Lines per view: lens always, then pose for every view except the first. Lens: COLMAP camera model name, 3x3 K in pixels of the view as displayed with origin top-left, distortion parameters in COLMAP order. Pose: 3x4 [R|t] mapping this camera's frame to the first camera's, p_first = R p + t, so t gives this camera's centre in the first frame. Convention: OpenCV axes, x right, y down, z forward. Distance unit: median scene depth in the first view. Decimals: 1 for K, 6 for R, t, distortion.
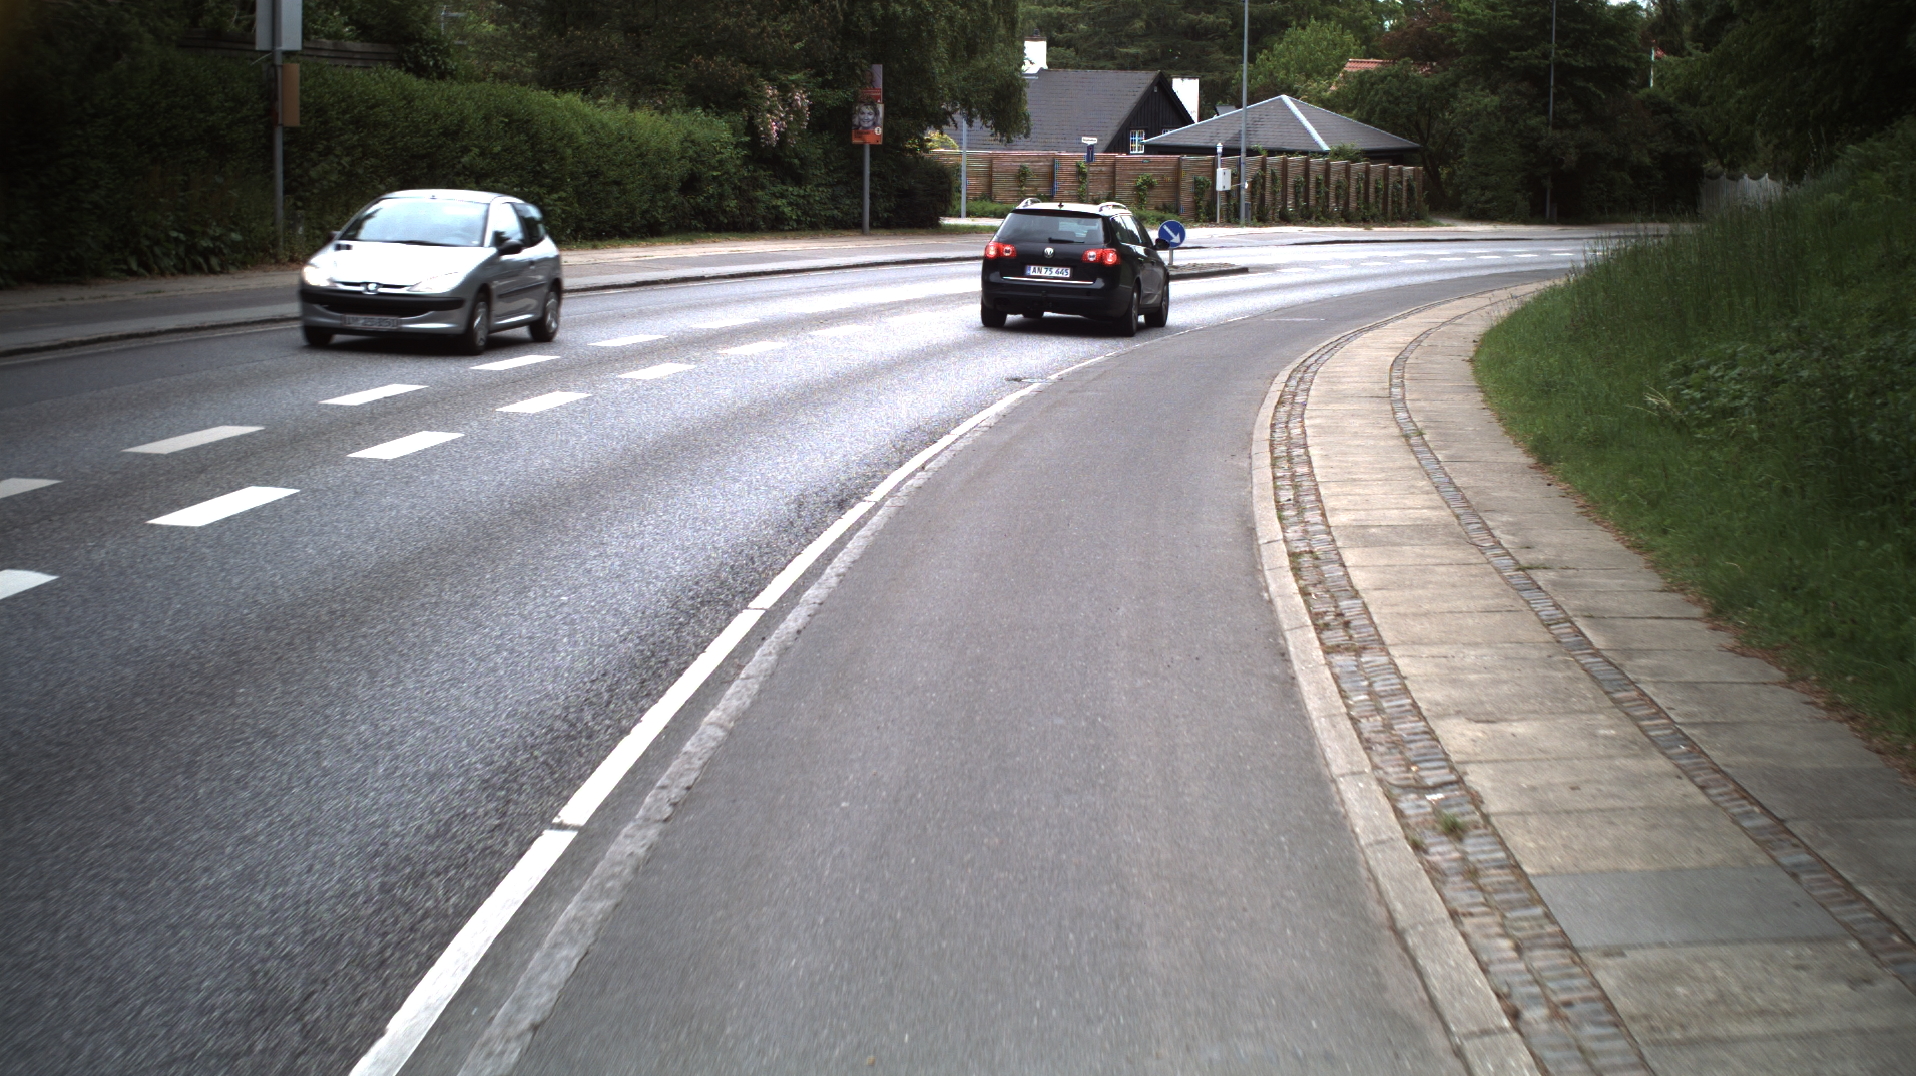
lens RADIAL K [[3487.7, 0, 958.0], [0, 3487.7, 538.0], [0, 0, 1]] dist [-0.286282, 0.325557]
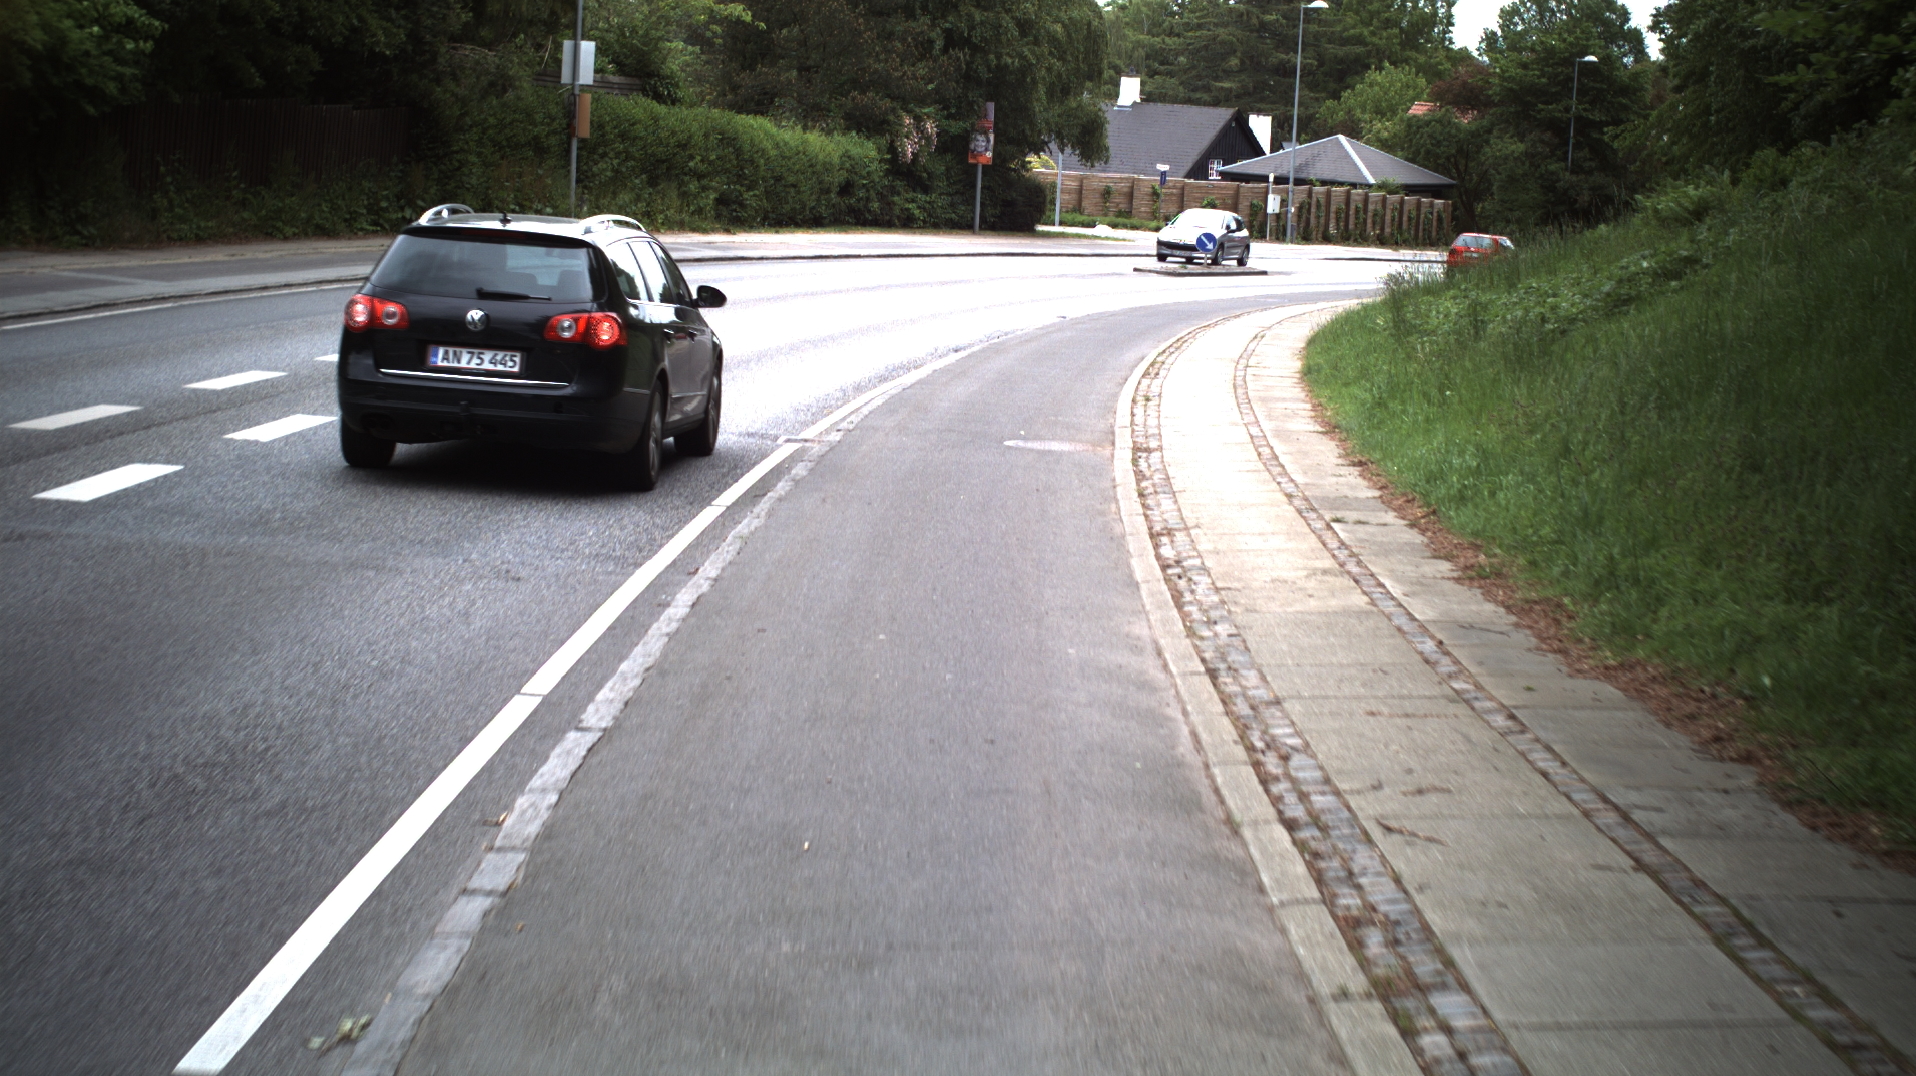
lens RADIAL K [[3457.2, 0, 957.2], [0, 3457.2, 695.8], [0, 0, 1]] dist [-0.196021, -0.073458]
pose [[0.998616, 0.045333, -0.026654, 0.007906], [-0.044171, 0.998113, 0.042660, 0.028123], [0.028538, -0.041423, 0.998734, -0.269950]]
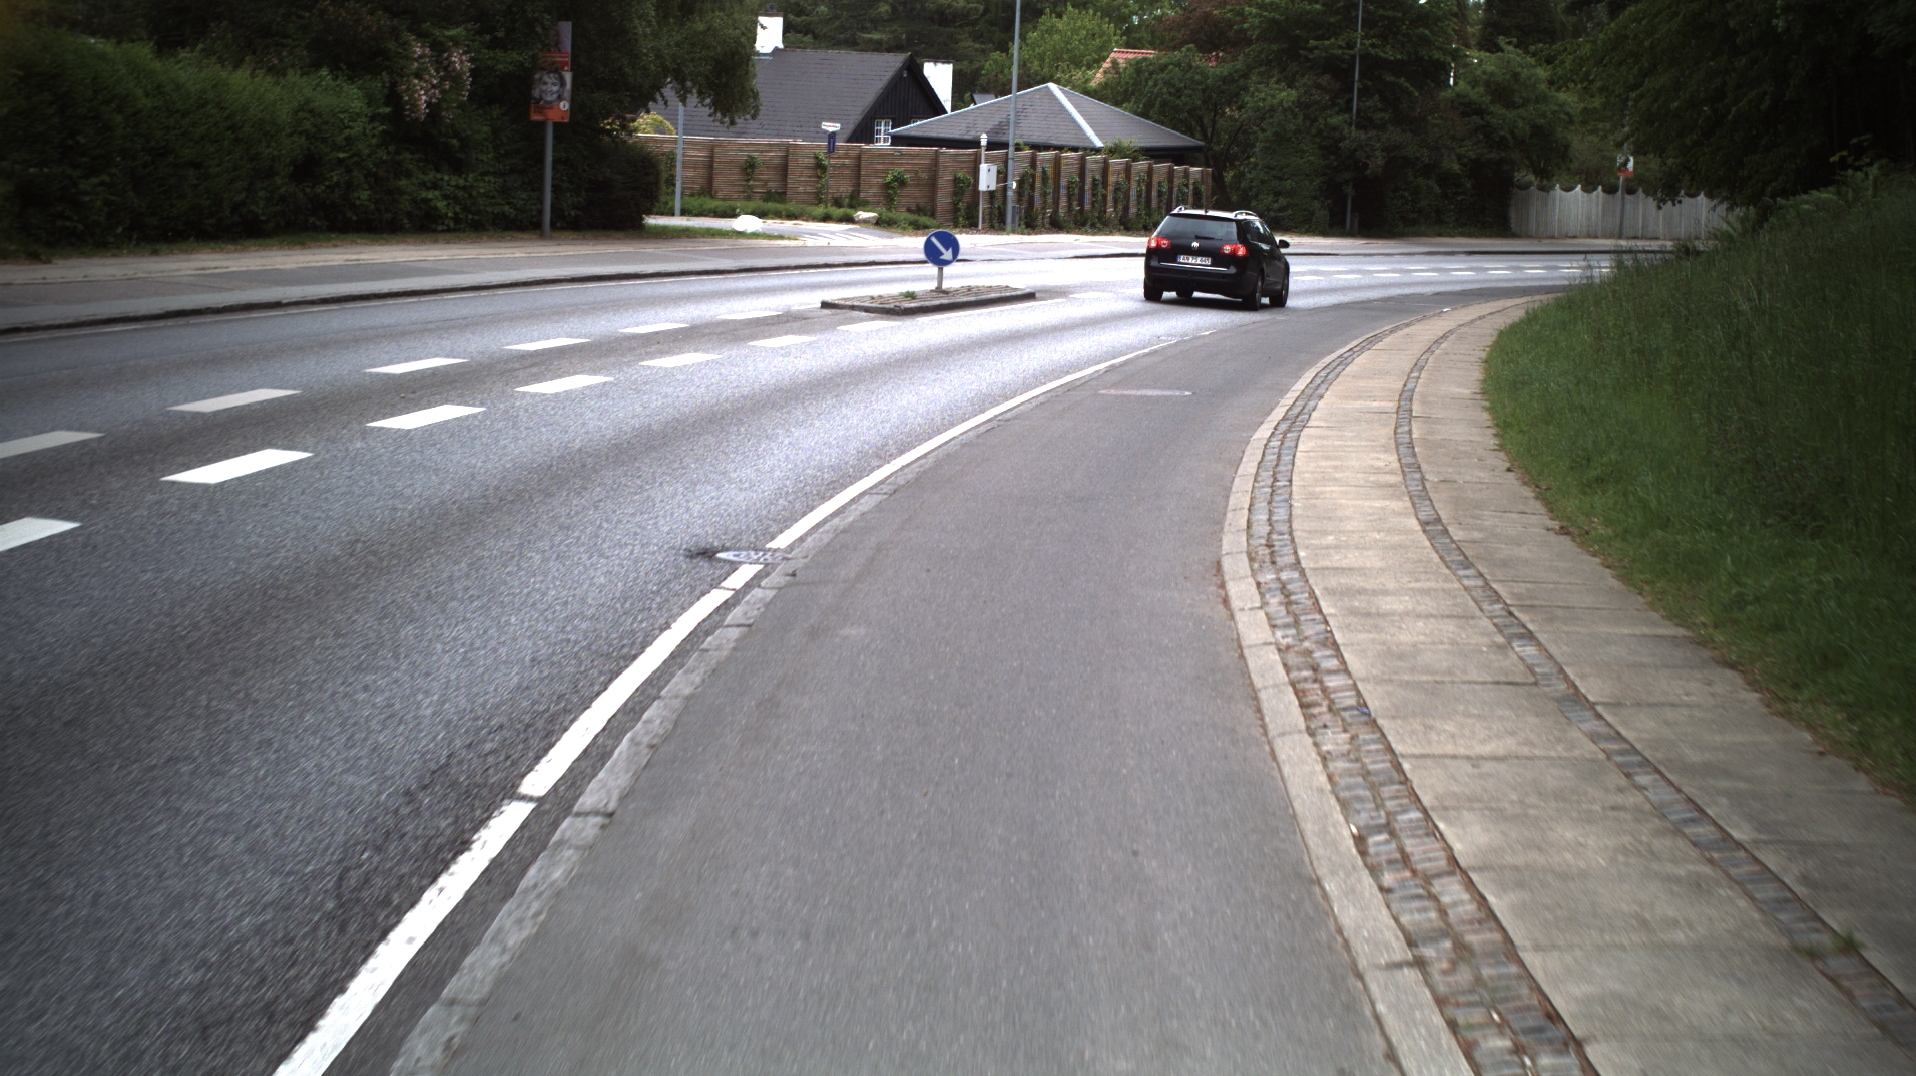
lens RADIAL K [[3487.7, 0, 958.0], [0, 3487.7, 538.0], [0, 0, 1]] dist [-0.286282, 0.325557]
pose [[0.996746, 0.018314, 0.078500, 0.005742], [-0.018424, 0.999830, 0.000679, -0.020900], [-0.078474, -0.002124, 0.996914, 0.204704]]
